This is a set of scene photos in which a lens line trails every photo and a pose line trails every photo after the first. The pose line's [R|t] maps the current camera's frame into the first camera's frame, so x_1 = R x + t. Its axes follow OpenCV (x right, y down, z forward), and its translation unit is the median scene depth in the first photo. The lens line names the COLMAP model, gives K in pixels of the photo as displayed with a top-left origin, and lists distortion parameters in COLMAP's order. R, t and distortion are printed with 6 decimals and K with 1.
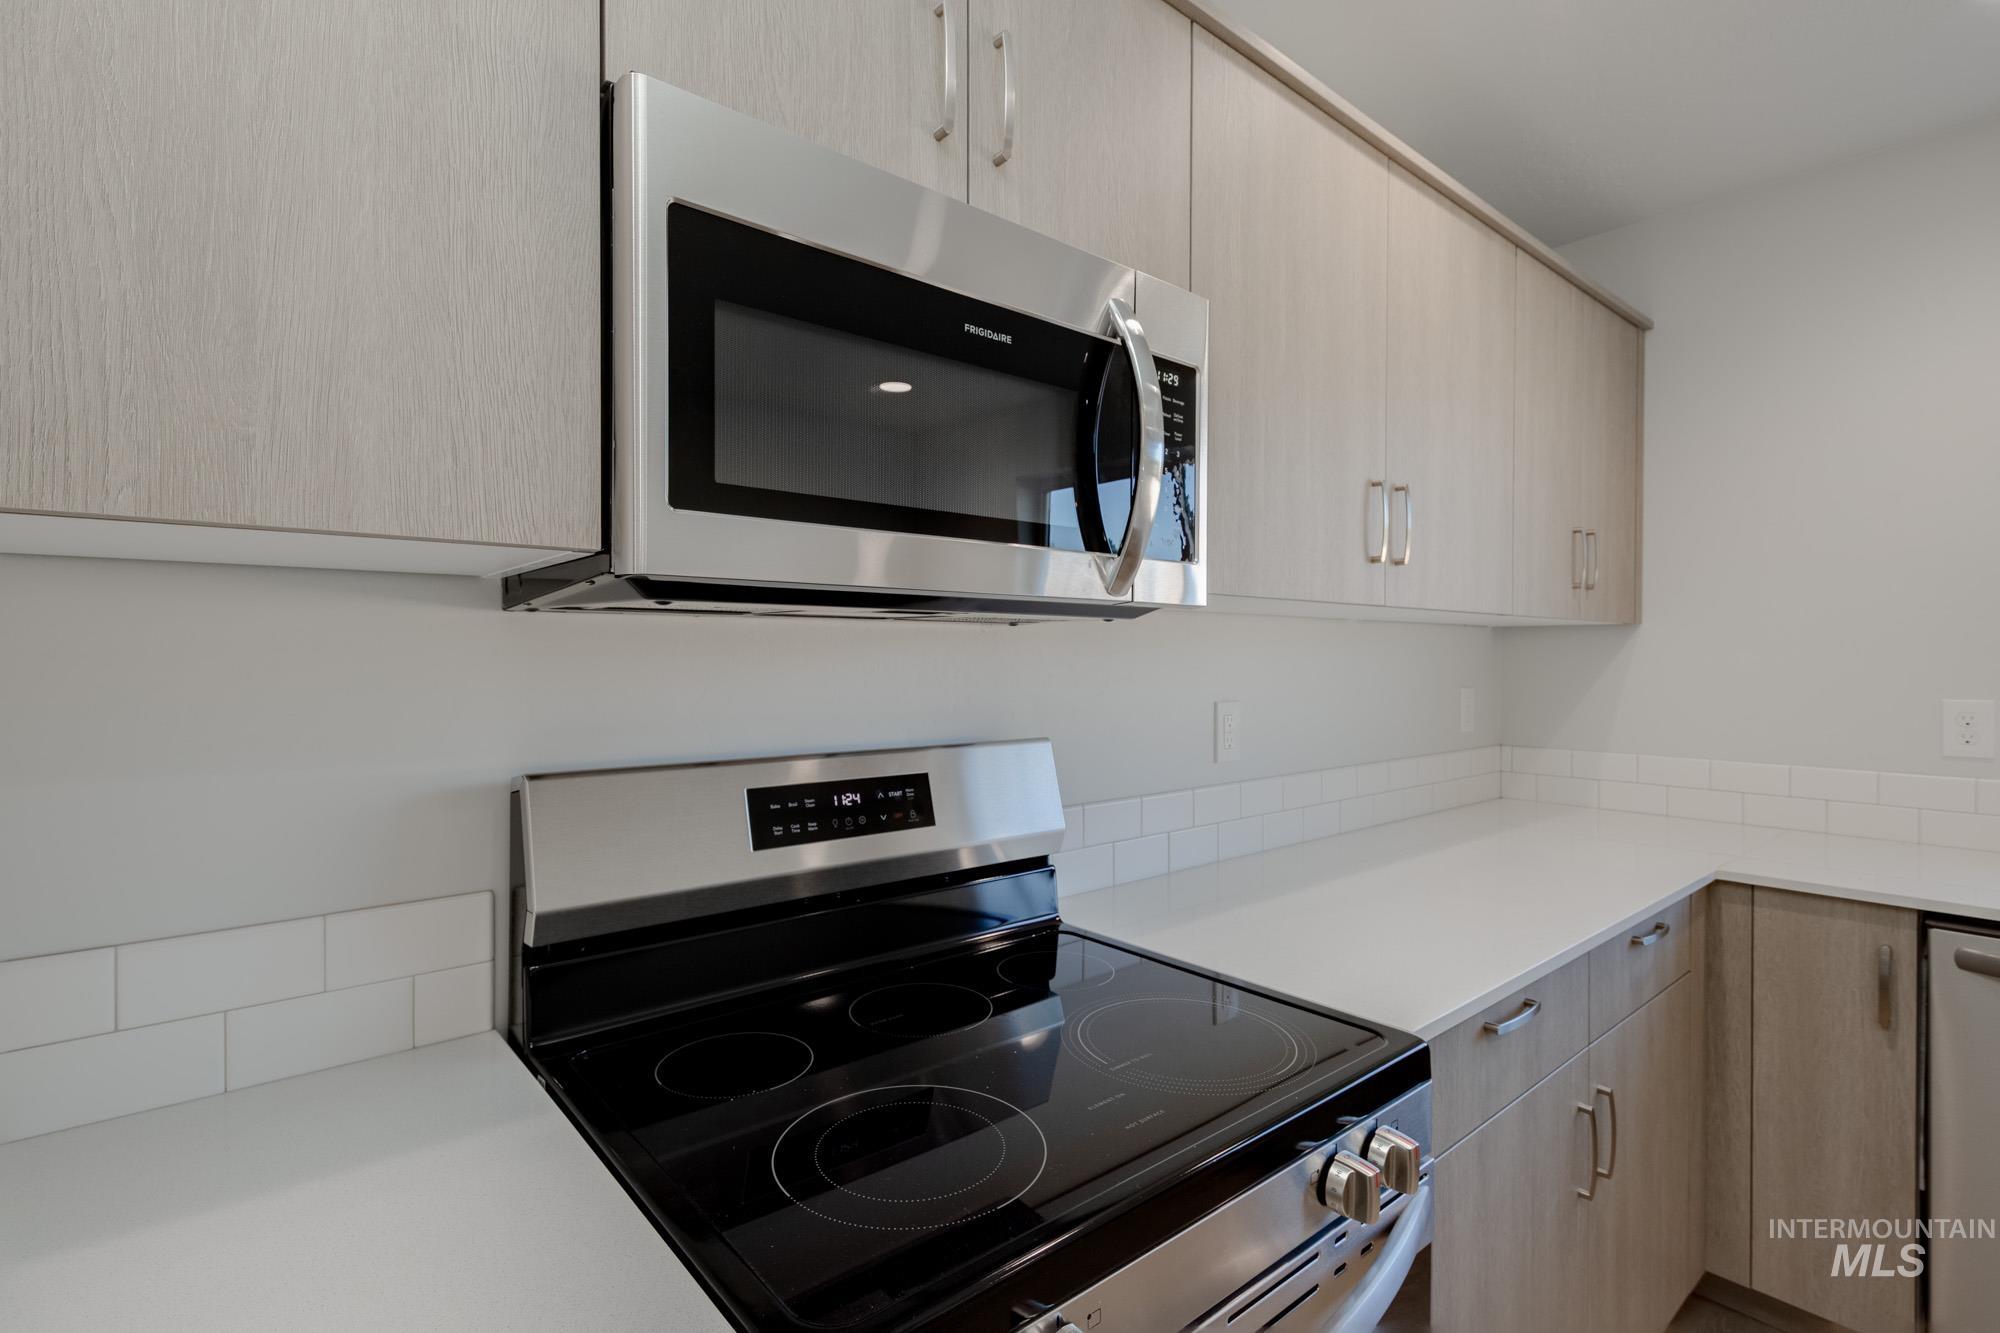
lens RADIAL K [[946.9, 0, 987.6], [0, 946.9, 663.0], [0, 0, 1]] dist [0.003205, 0.000000]
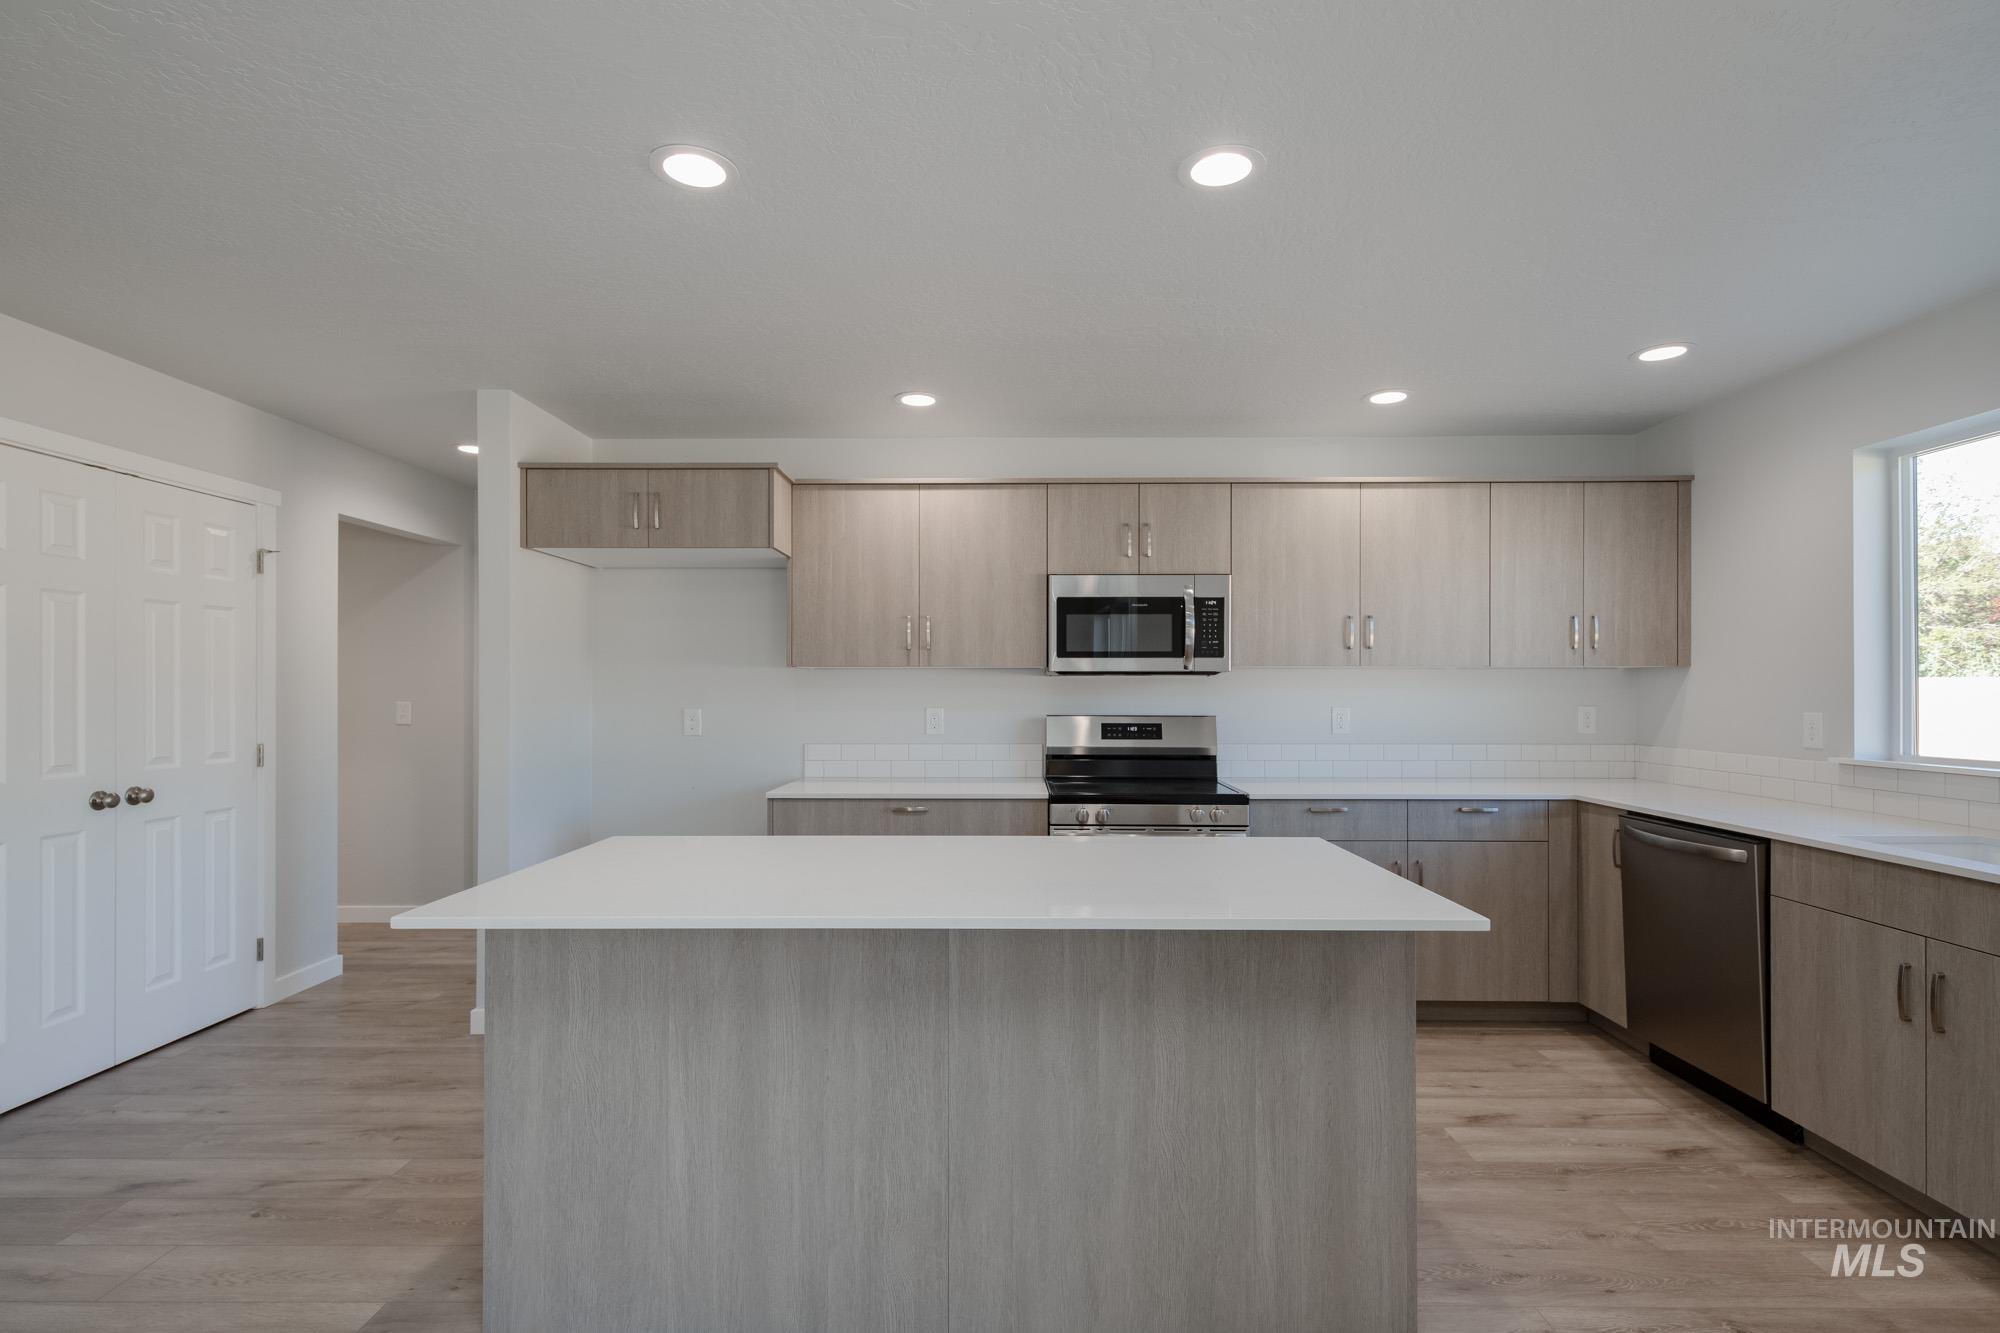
lens RADIAL K [[945.4, 0, 1006.0], [0, 945.4, 685.2], [0, 0, 1]] dist [0.020539, -0.009218]
pose [[0.762073, -0.003034, -0.647485, 1.671682], [-0.003989, 0.999948, -0.009379, 0.019639], [0.647479, 0.009730, 0.762021, -1.854588]]
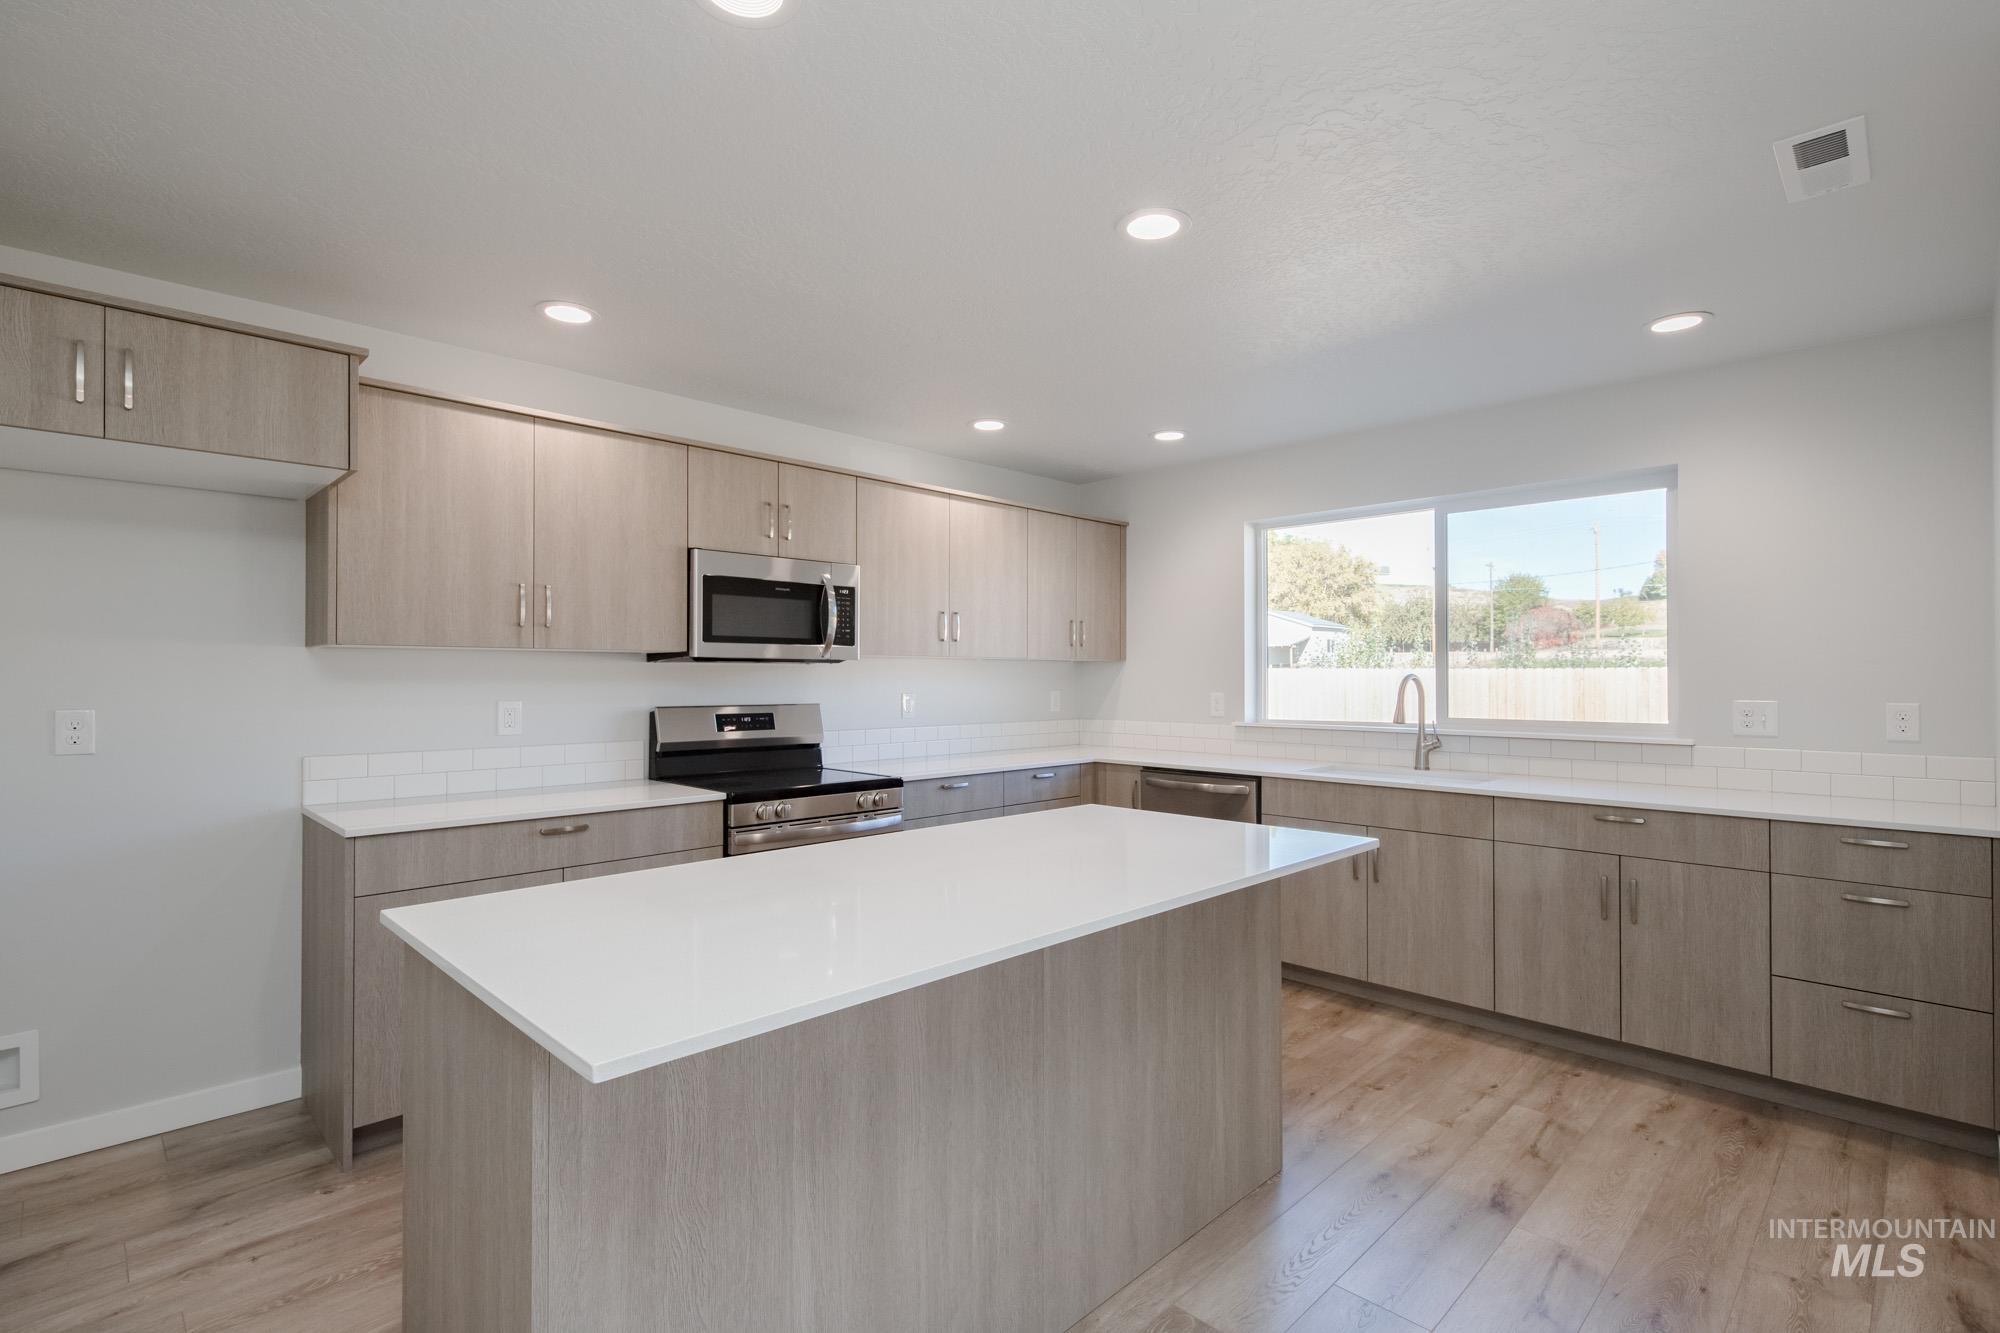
lens RADIAL K [[937.4, 0, 996.0], [0, 937.4, 671.2], [0, 0, 1]] dist [0.017057, -0.008126]
pose [[0.996384, -0.000747, 0.084957, 0.415952], [0.001919, 0.999904, -0.013711, 0.024767], [-0.084938, 0.013824, 0.996290, -2.196184]]
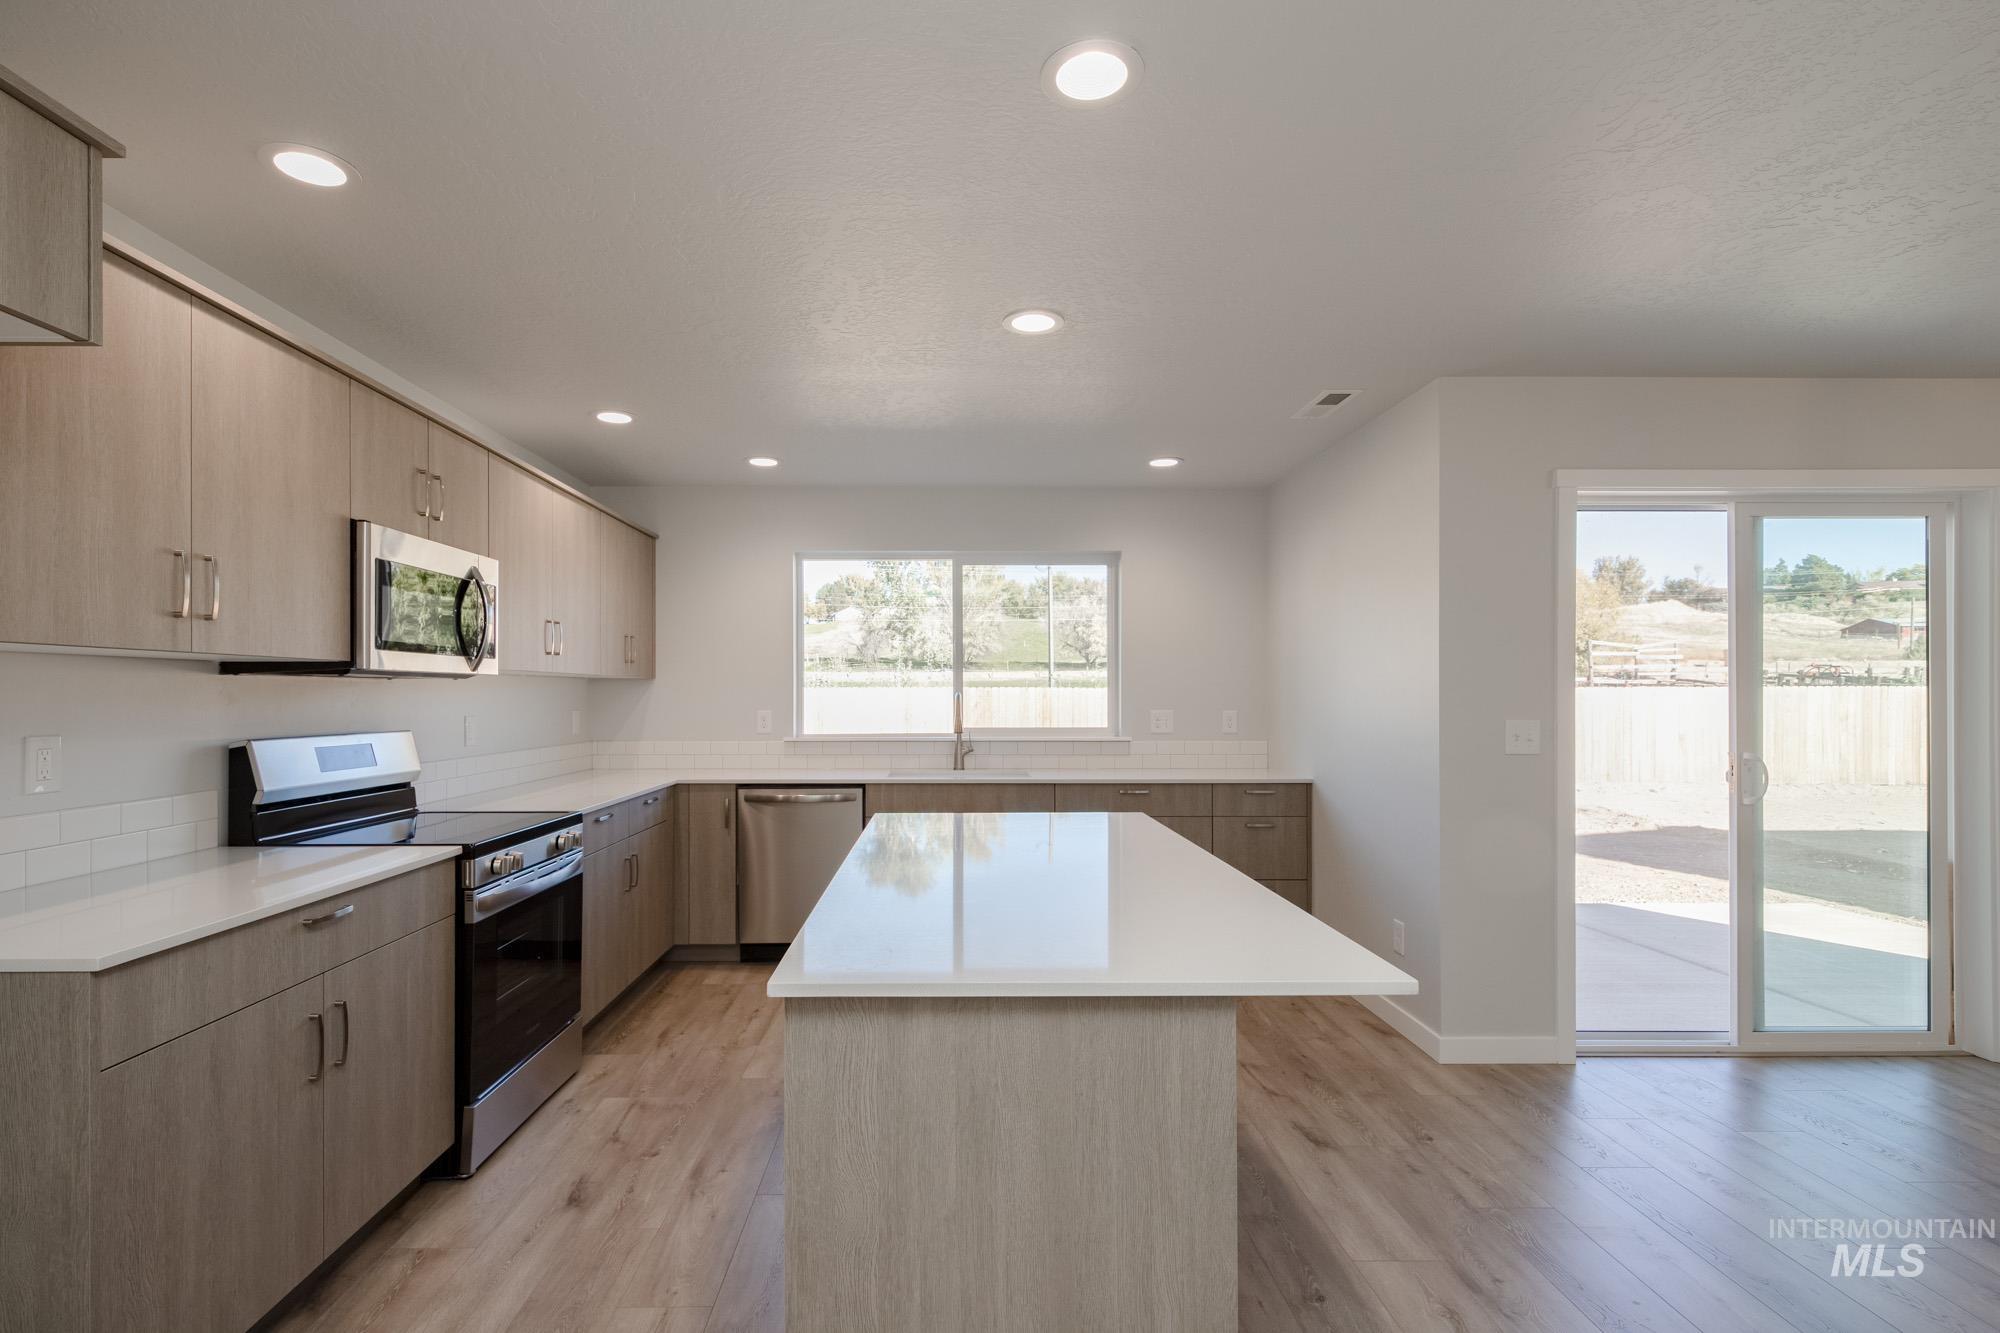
lens RADIAL K [[952.8, 0, 963.3], [0, 952.8, 690.8], [0, 0, 1]] dist [0.018026, -0.009098]
pose [[0.631448, 0.001892, 0.775416, -1.007442], [0.007041, 0.999942, -0.008174, 0.016450], [-0.775387, 0.010621, 0.631398, -1.680544]]
